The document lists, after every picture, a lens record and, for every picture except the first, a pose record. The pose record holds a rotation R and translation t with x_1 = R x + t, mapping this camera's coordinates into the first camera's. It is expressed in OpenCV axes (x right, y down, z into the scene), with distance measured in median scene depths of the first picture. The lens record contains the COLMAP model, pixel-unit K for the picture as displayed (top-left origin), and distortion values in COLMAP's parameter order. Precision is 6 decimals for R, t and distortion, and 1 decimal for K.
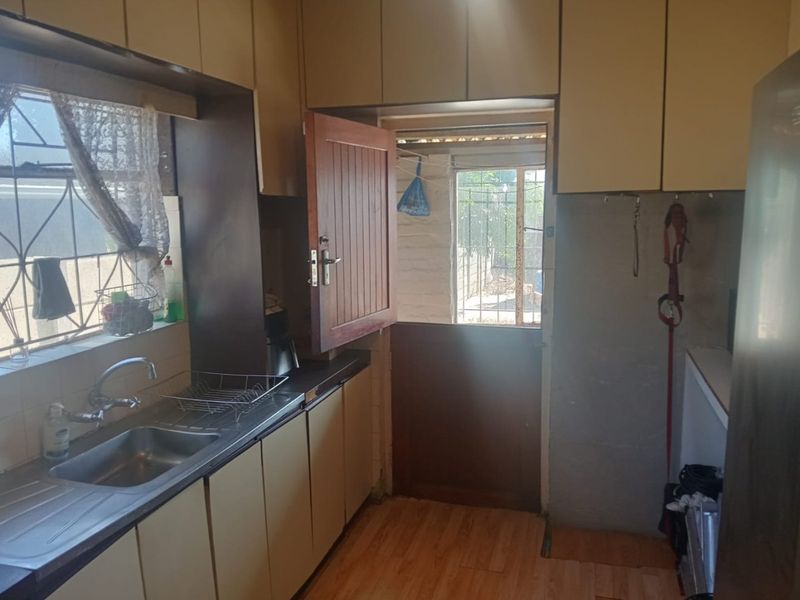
lens RADIAL K [[642.0, 0, 402.2], [0, 642.0, 292.3], [0, 0, 1]] dist [0.085391, -0.153475]
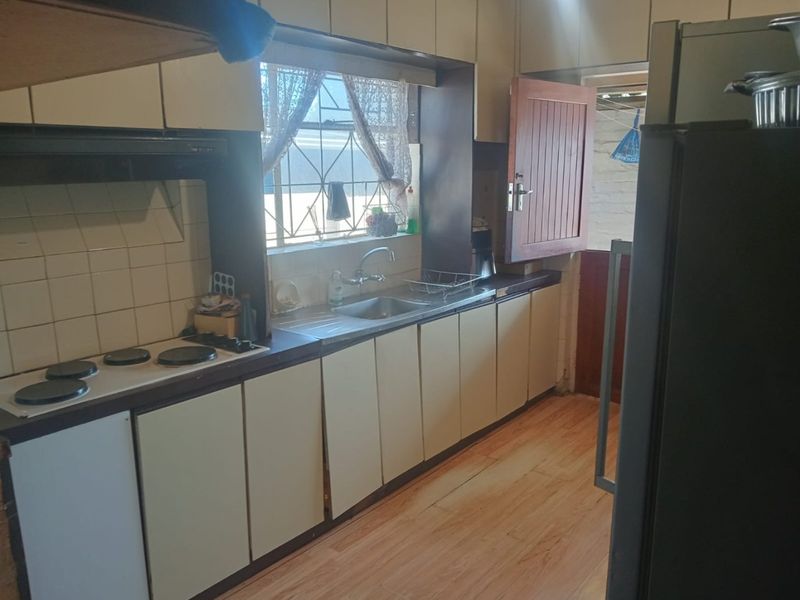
lens RADIAL K [[642.0, 0, 402.2], [0, 642.0, 292.3], [0, 0, 1]] dist [0.085391, -0.153475]
pose [[0.921838, 0.082187, -0.378760, 0.182622], [-0.058191, 0.995530, 0.074390, 0.074185], [0.383181, -0.046535, 0.922500, -0.333242]]
